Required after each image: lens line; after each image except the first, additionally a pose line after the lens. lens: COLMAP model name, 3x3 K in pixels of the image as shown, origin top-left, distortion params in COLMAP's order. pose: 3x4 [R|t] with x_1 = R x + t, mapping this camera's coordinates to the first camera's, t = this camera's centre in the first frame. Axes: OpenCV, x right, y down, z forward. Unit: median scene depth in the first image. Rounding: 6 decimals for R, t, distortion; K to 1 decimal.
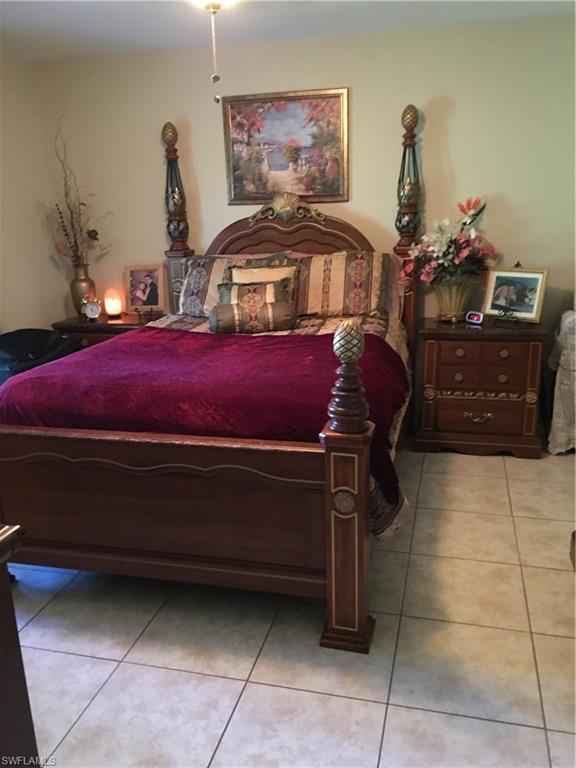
lens RADIAL K [[653.7, 0, 288.0], [0, 653.7, 384.0], [0, 0, 1]] dist [0.098165, -0.130393]
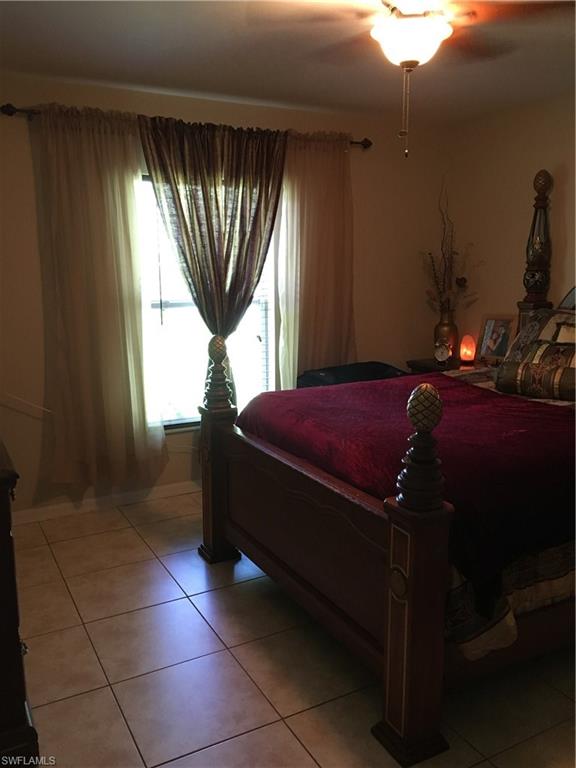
lens RADIAL K [[653.7, 0, 288.0], [0, 653.7, 384.0], [0, 0, 1]] dist [0.098165, -0.130393]
pose [[0.693391, 0.162418, -0.702017, 0.285037], [-0.209661, 0.977588, 0.019089, -0.035631], [0.689384, 0.133950, 0.711904, 0.108468]]
